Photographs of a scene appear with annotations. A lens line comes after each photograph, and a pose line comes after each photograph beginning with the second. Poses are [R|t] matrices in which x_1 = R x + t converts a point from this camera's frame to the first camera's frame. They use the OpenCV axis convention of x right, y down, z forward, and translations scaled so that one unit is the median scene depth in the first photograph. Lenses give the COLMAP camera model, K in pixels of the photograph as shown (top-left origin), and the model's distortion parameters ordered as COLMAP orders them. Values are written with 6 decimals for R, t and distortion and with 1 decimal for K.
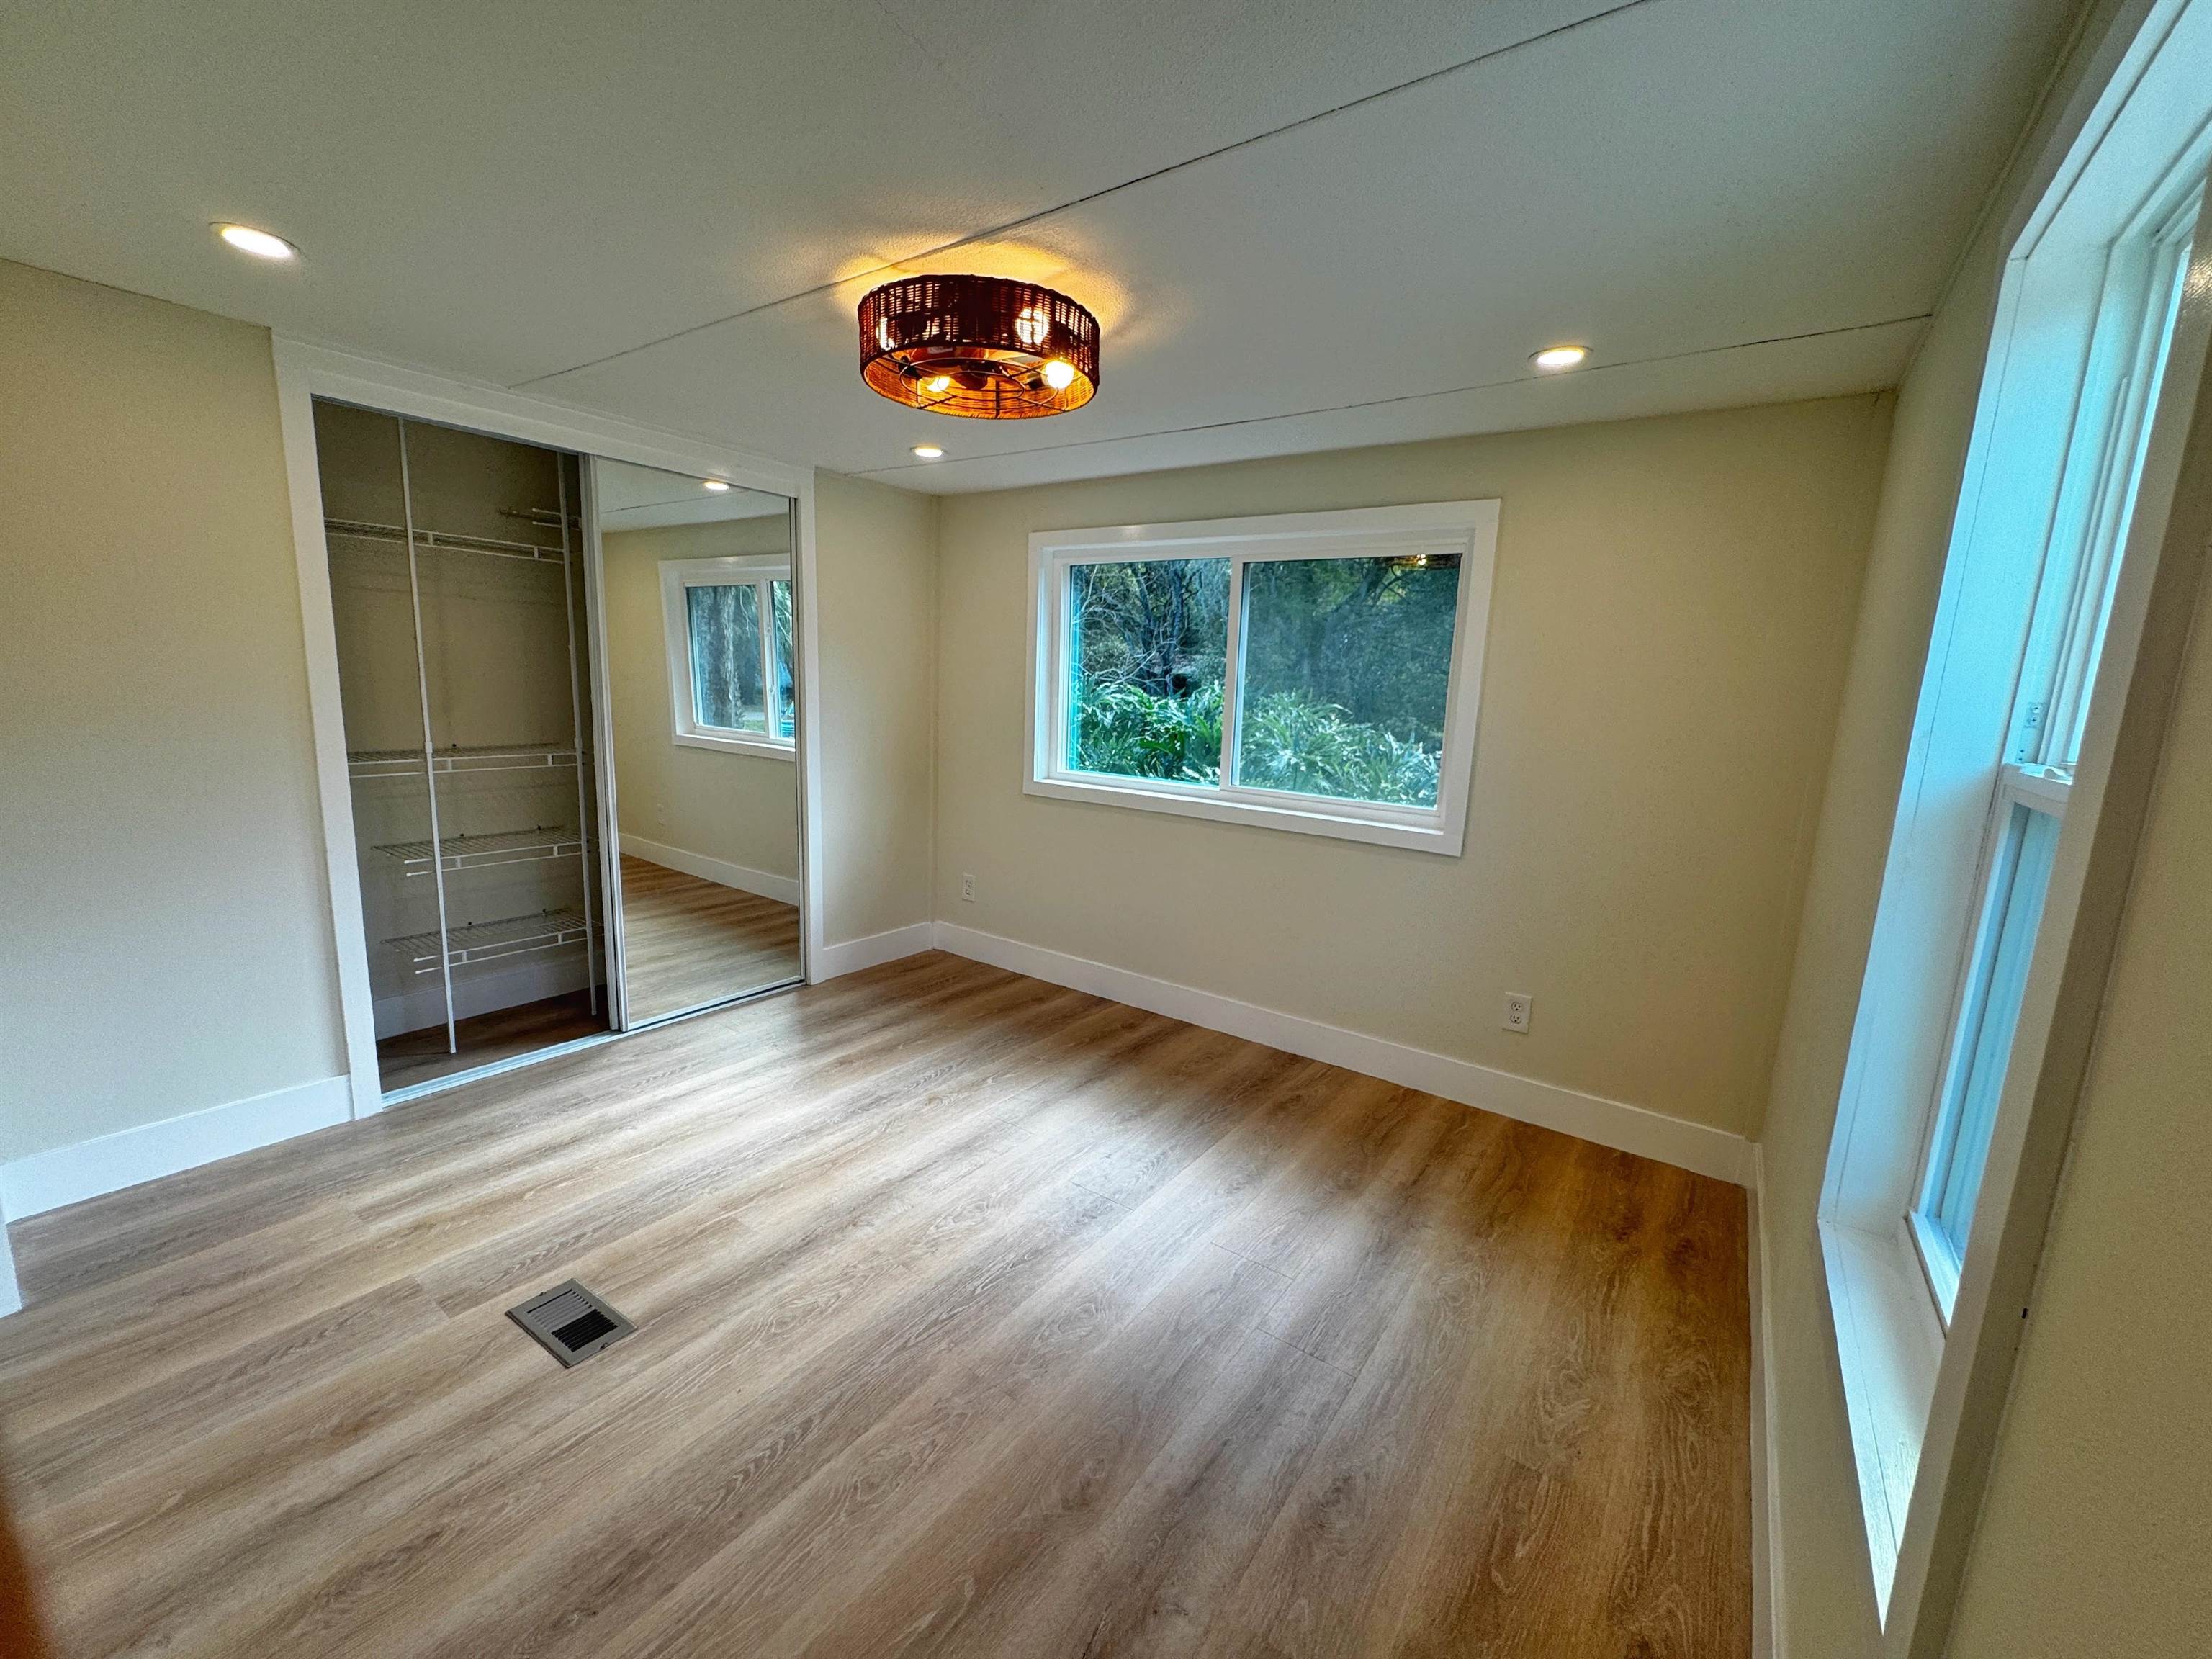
lens RADIAL K [[912.8, 0, 1106.0], [0, 912.8, 829.5], [0, 0, 1]] dist [0.001129, 0.000193]
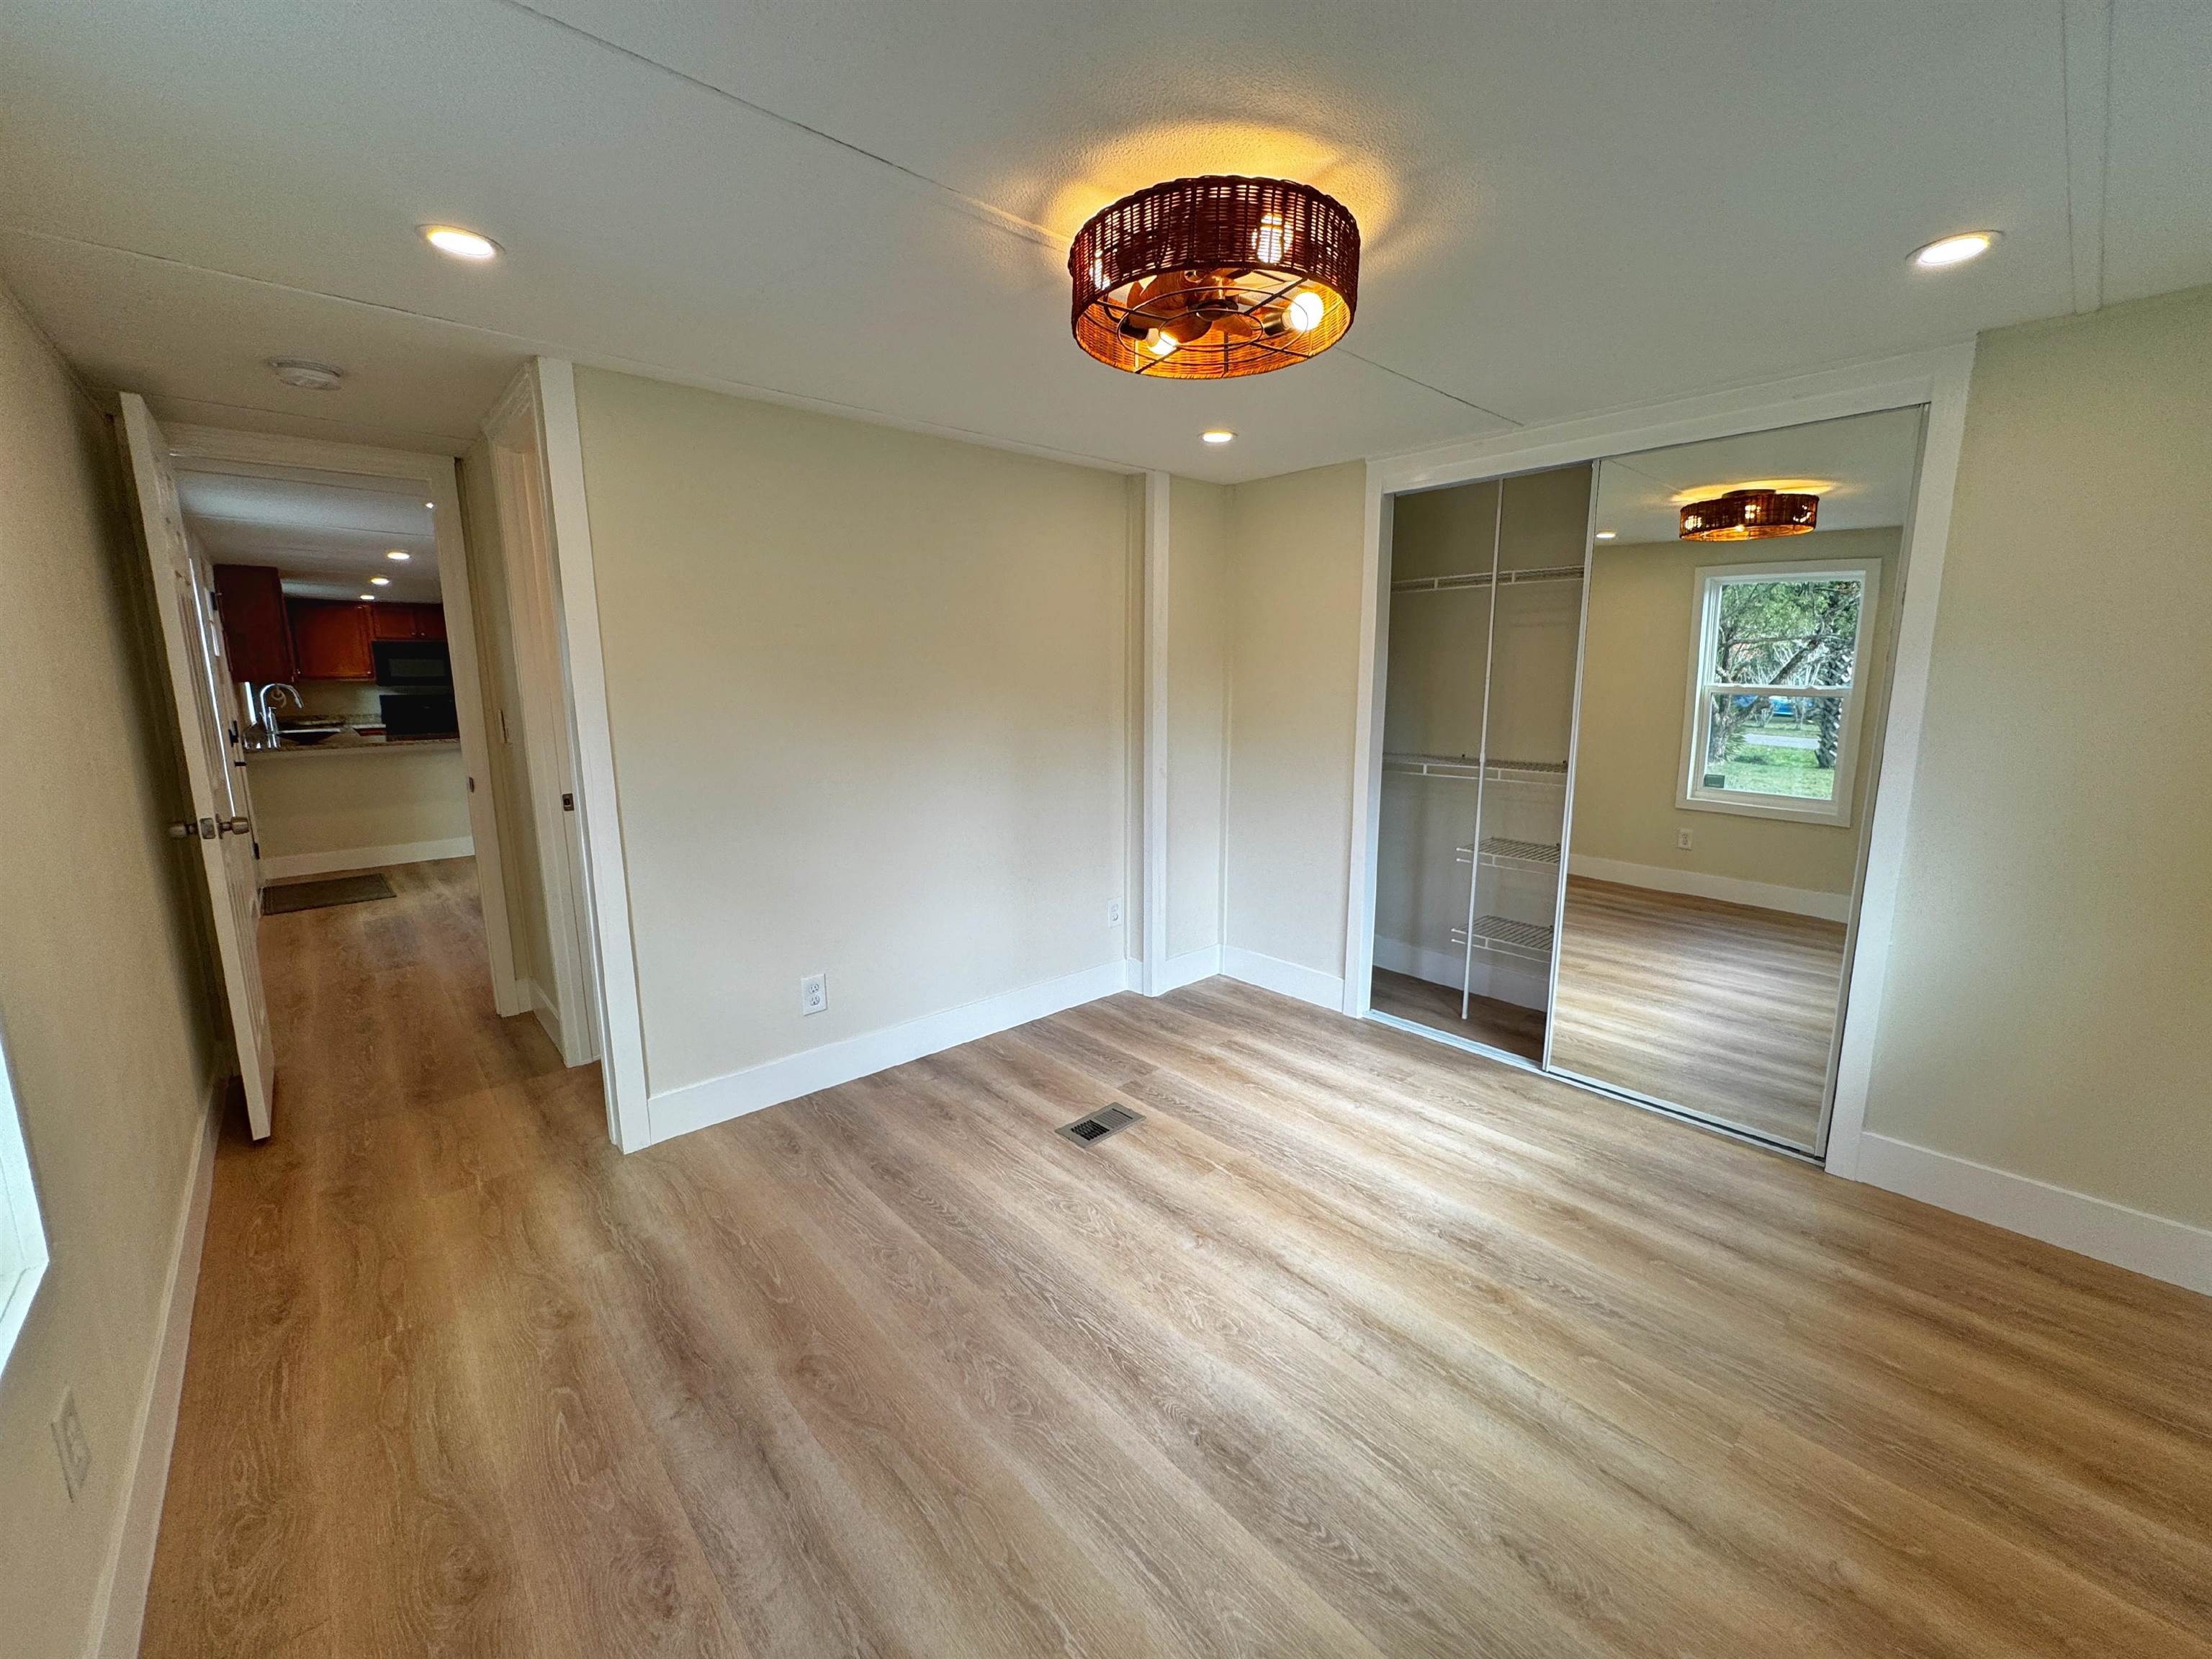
lens RADIAL K [[893.1, 0, 1106.0], [0, 893.1, 829.5], [0, 0, 1]] dist [0.009260, -0.000149]
pose [[-0.232333, 0.128338, -0.964132, 0.633580], [-0.162604, 0.972181, 0.168593, -0.148113], [0.958948, 0.195941, -0.205002, 1.014314]]
